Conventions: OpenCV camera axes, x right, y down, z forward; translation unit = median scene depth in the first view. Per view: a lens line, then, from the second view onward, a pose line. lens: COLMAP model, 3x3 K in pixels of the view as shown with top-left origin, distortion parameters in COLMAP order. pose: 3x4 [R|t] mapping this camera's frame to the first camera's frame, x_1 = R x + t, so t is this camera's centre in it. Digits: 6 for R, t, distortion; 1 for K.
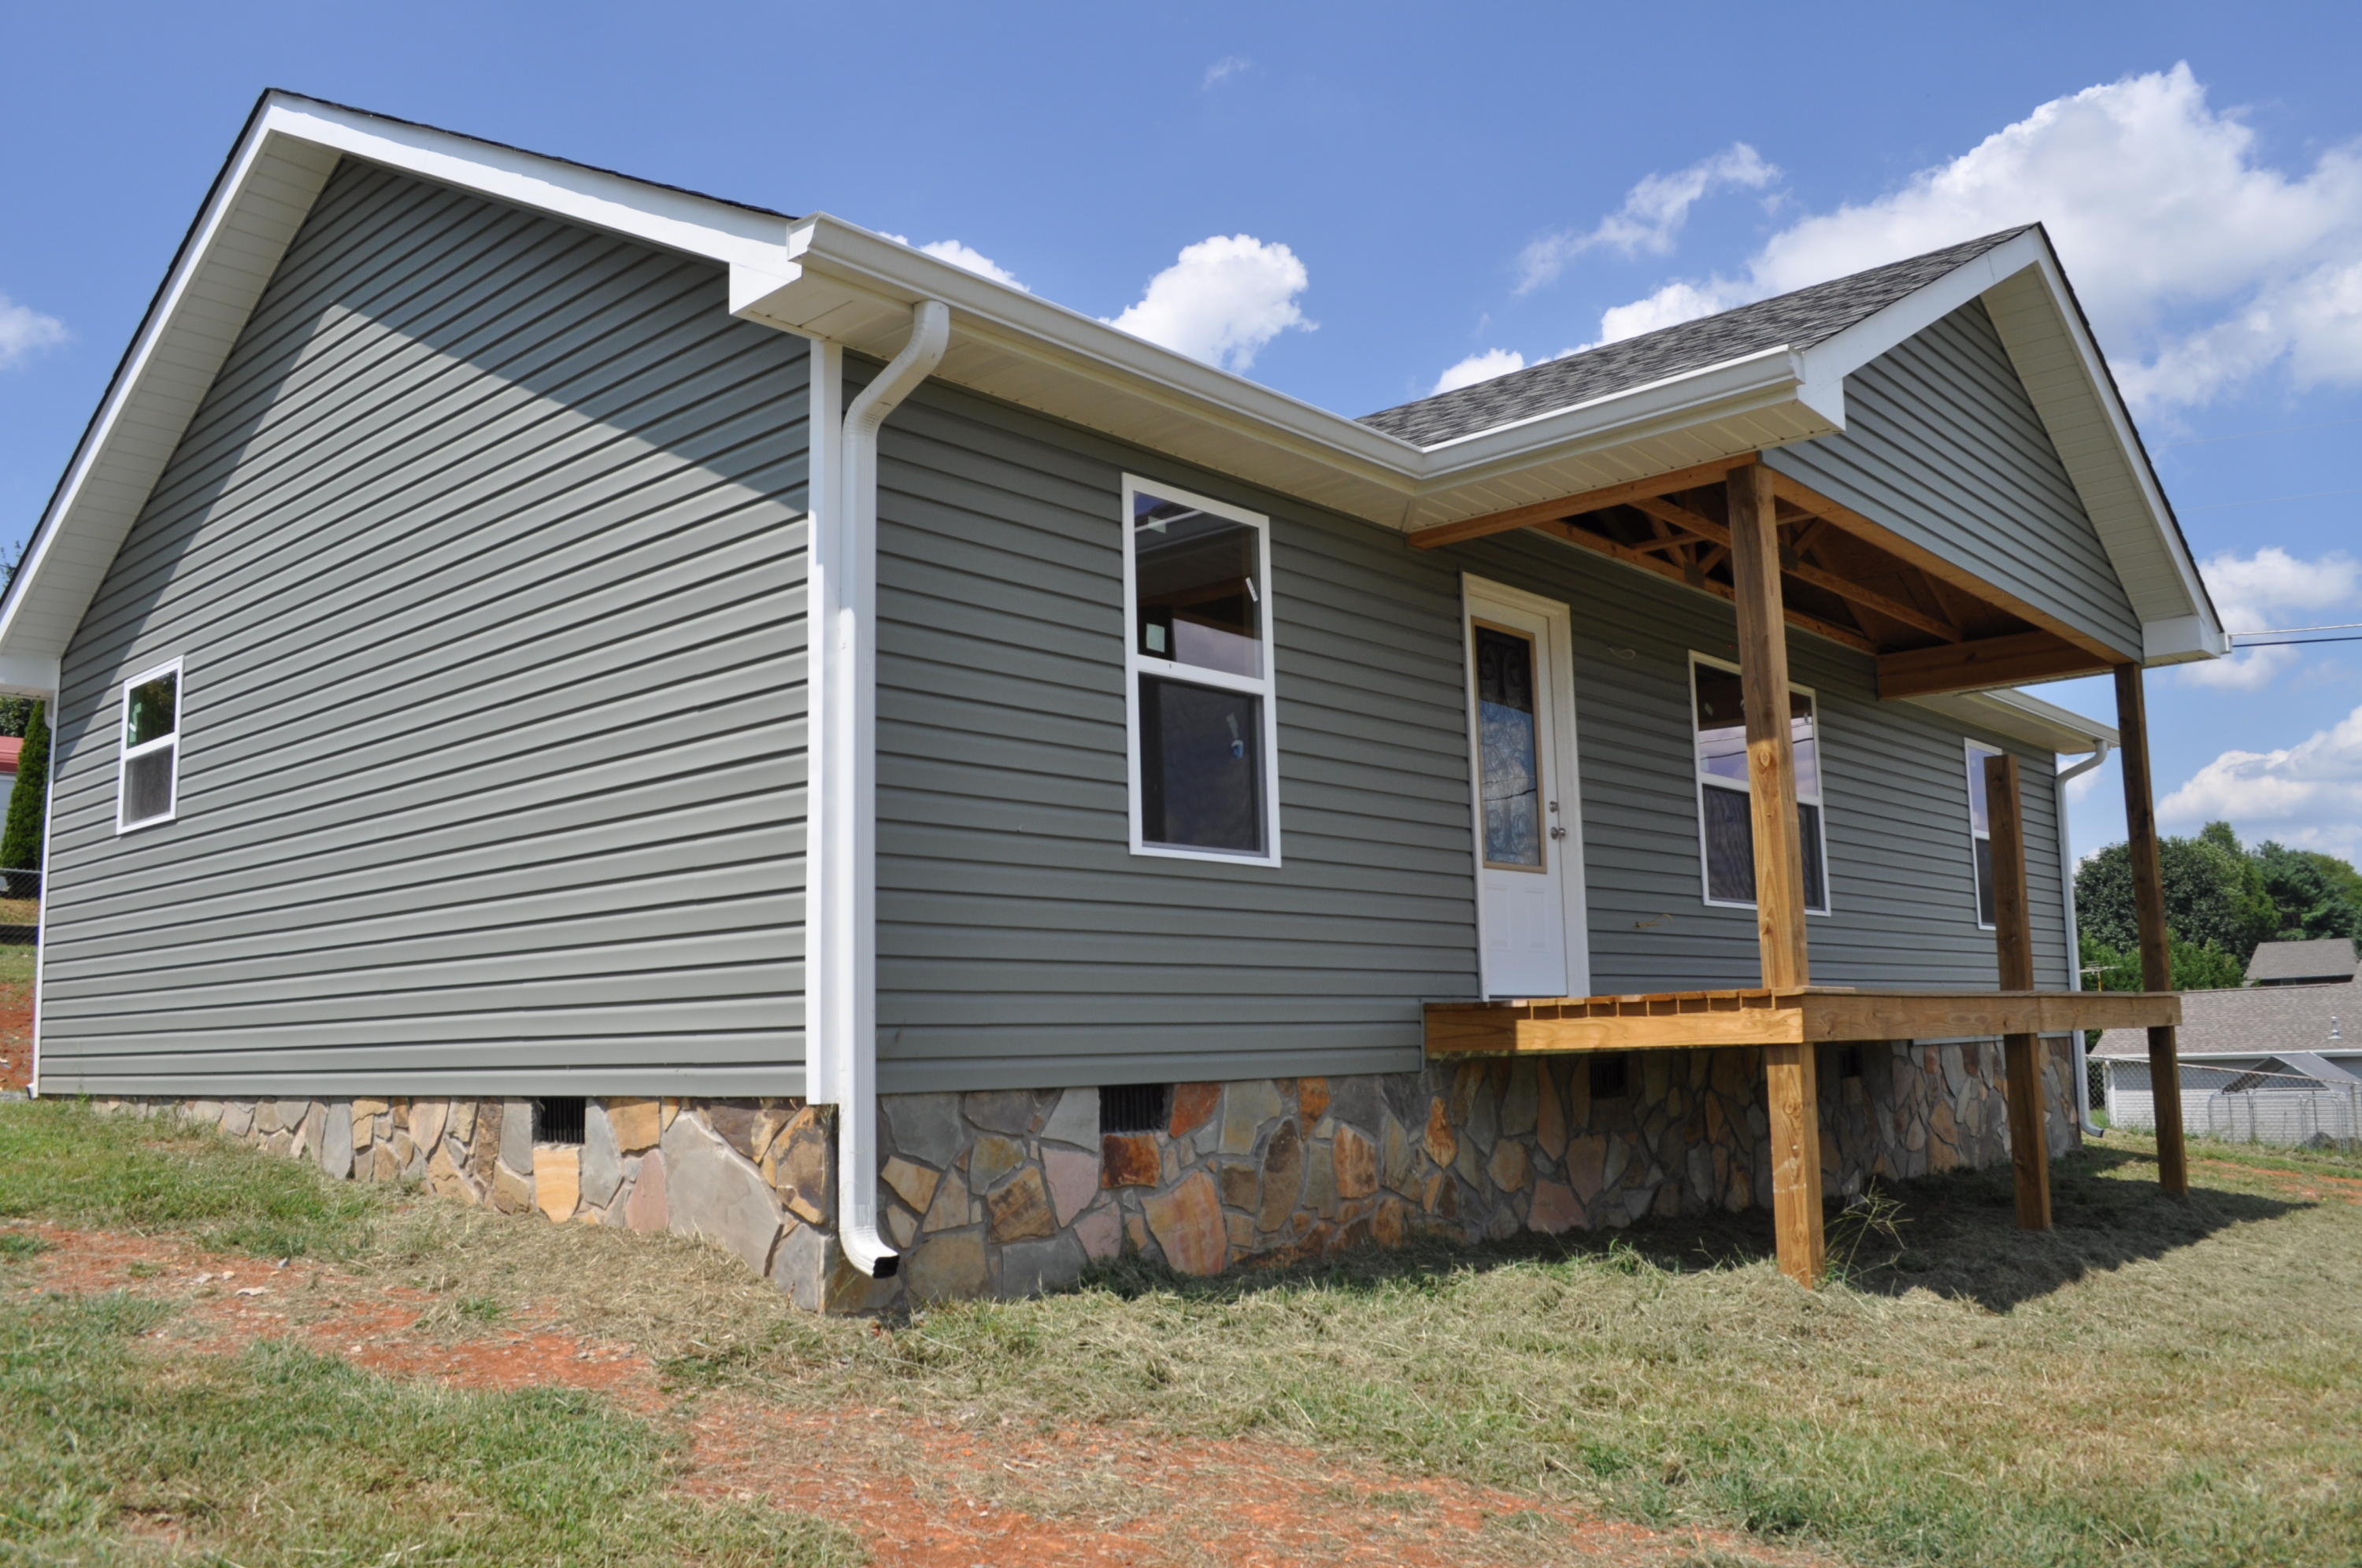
lens RADIAL K [[1859.3, 0, 1191.4], [0, 1859.3, 789.1], [0, 0, 1]] dist [-0.082920, 0.007260]
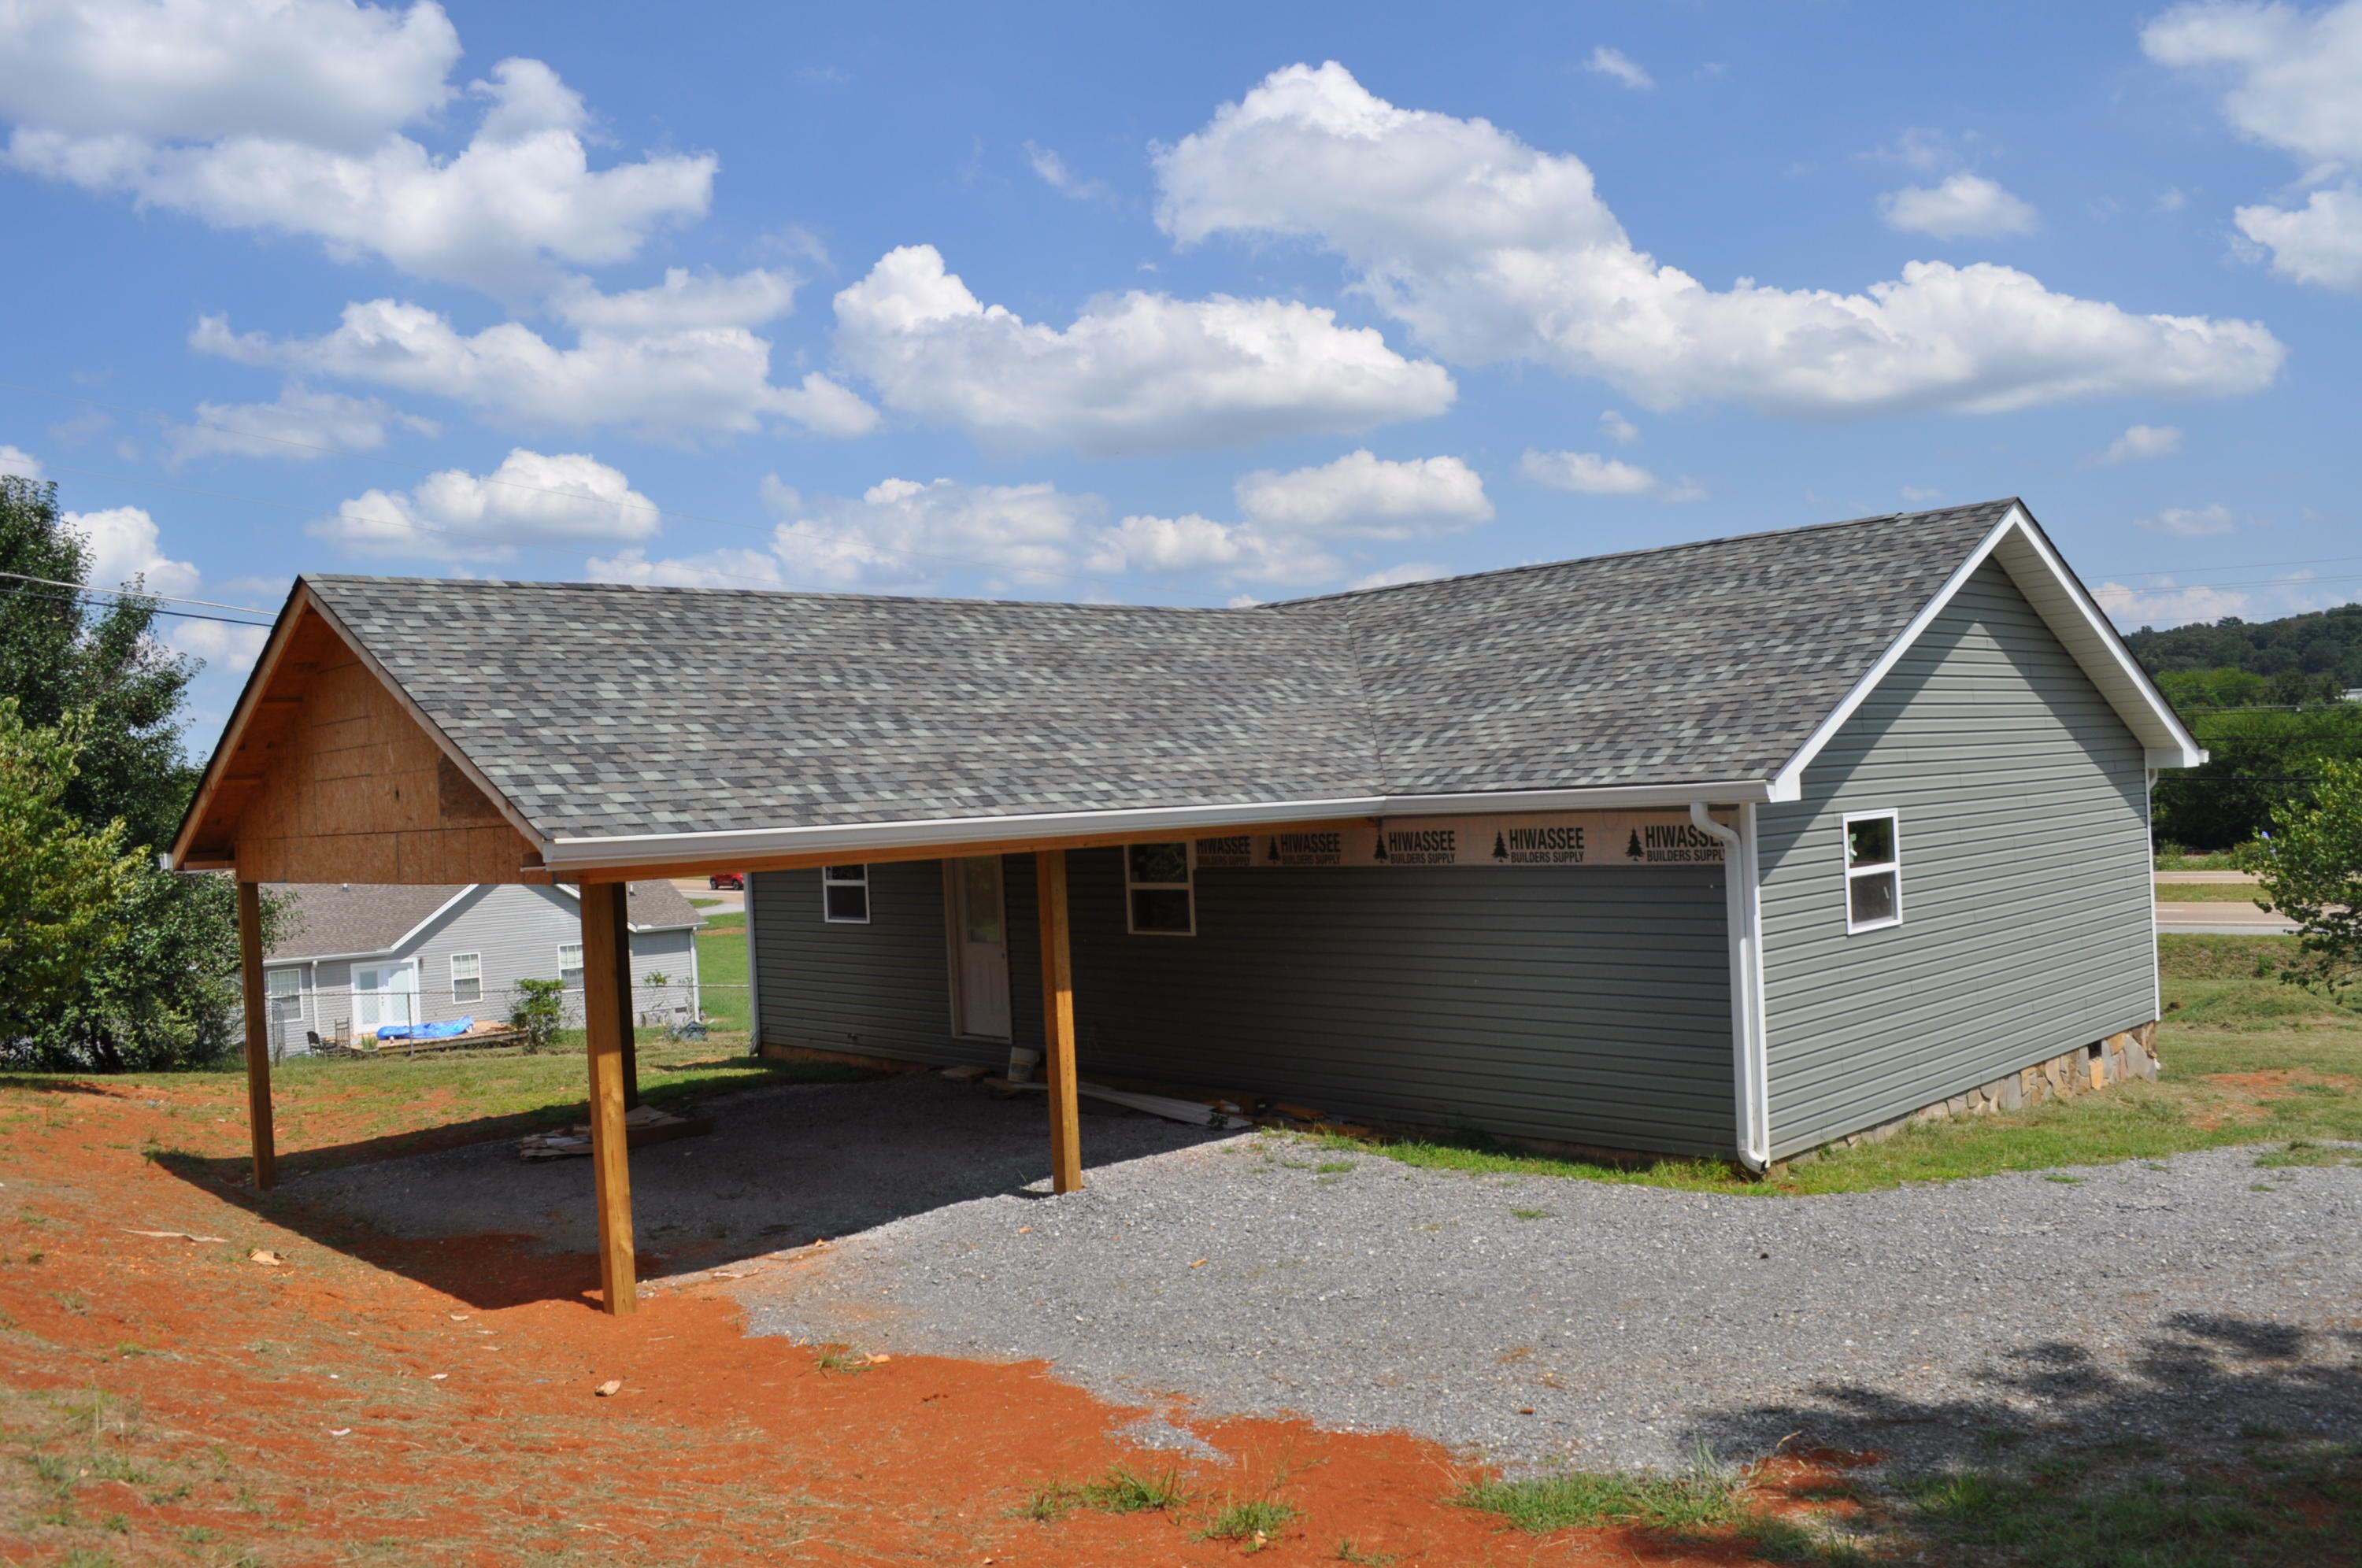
lens RADIAL K [[1868.2, 0, 1204.2], [0, 1868.2, 793.5], [0, 0, 1]] dist [-0.082757, 0.010796]
pose [[0.077682, 0.017650, 0.996822, -2.715613], [-0.090270, 0.995861, -0.010598, -0.027313], [-0.992883, -0.089159, 0.078953, 1.898223]]
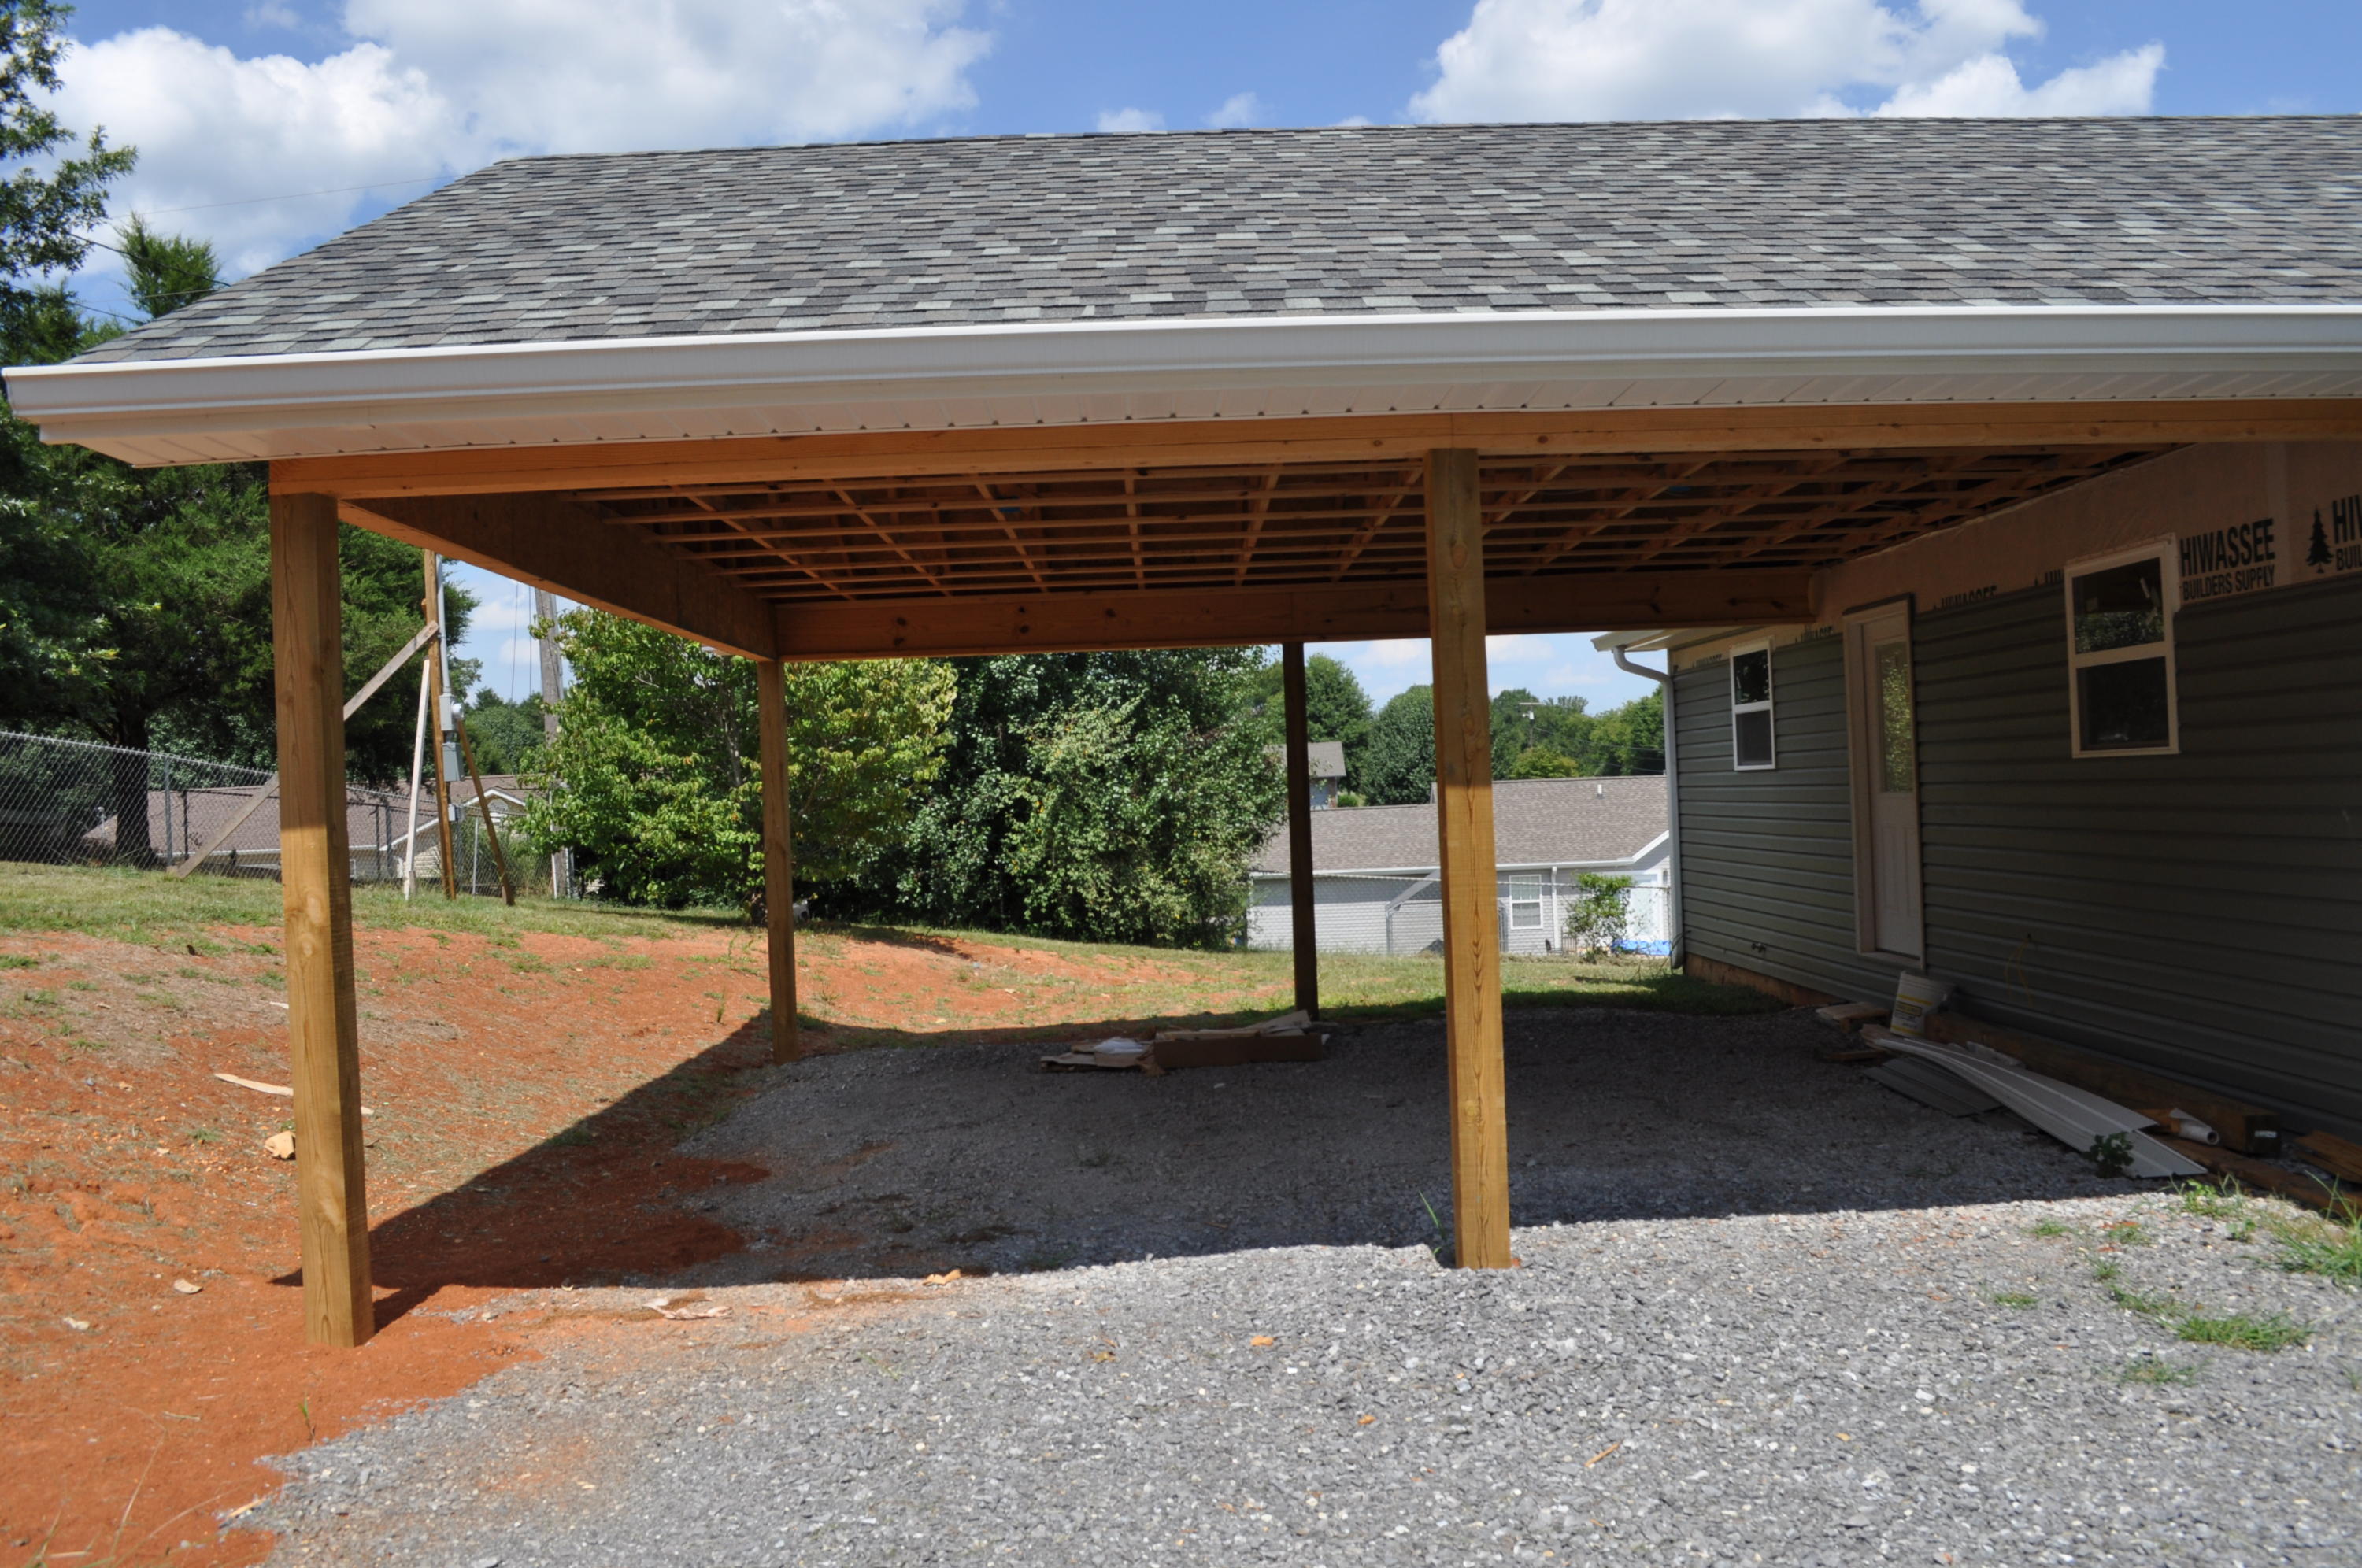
lens RADIAL K [[1859.3, 0, 1191.4], [0, 1859.3, 789.1], [0, 0, 1]] dist [-0.082920, 0.007260]
pose [[0.735748, -0.002015, 0.677252, -1.564070], [-0.072722, 0.993979, 0.081961, 0.097623], [-0.673339, -0.109554, 0.731172, 1.694719]]
